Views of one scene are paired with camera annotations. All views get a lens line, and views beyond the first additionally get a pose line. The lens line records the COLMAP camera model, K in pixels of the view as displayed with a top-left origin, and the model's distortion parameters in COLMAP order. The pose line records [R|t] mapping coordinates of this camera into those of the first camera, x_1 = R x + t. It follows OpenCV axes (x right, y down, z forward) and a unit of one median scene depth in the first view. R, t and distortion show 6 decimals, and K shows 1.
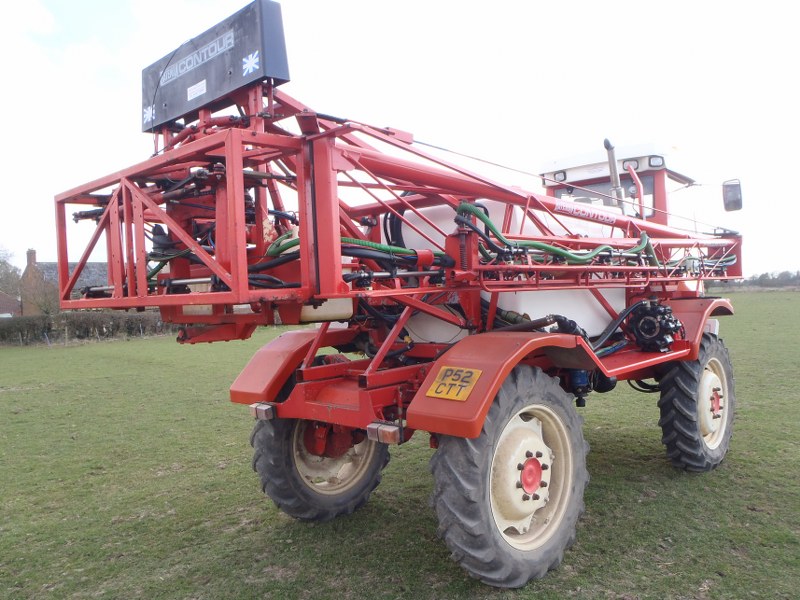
lens RADIAL K [[652.0, 0, 400.0], [0, 652.0, 300.0], [0, 0, 1]] dist [-0.022069, 0.000954]
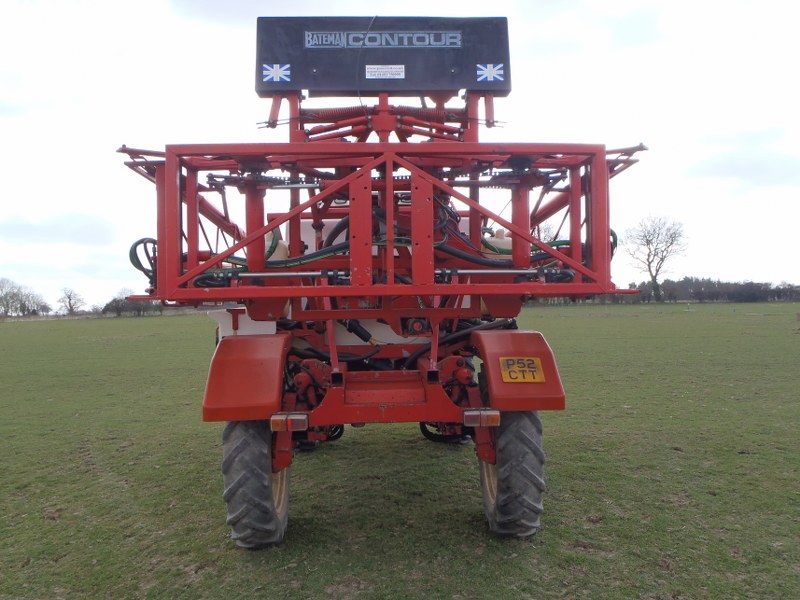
lens RADIAL K [[652.0, 0, 400.0], [0, 652.0, 300.0], [0, 0, 1]] dist [-0.022069, 0.000954]
pose [[0.681002, 0.026285, 0.731809, -0.848498], [0.000238, 0.999348, -0.036115, 0.037462], [-0.732281, 0.024769, 0.680552, 0.299794]]
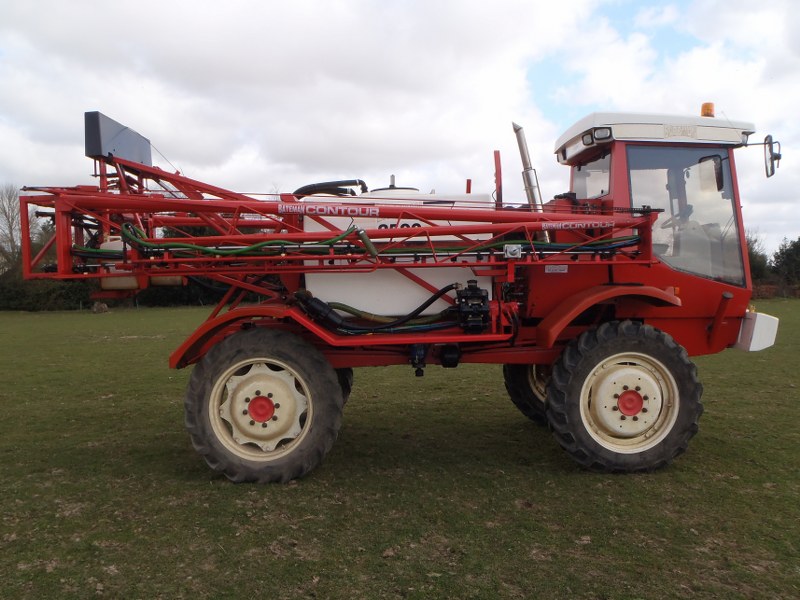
lens RADIAL K [[652.0, 0, 400.0], [0, 652.0, 300.0], [0, 0, 1]] dist [-0.022069, 0.000954]
pose [[0.722837, 0.051579, -0.689091, 1.288018], [-0.018054, 0.998280, 0.055783, -0.038977], [0.690783, -0.027881, 0.722524, 0.208345]]
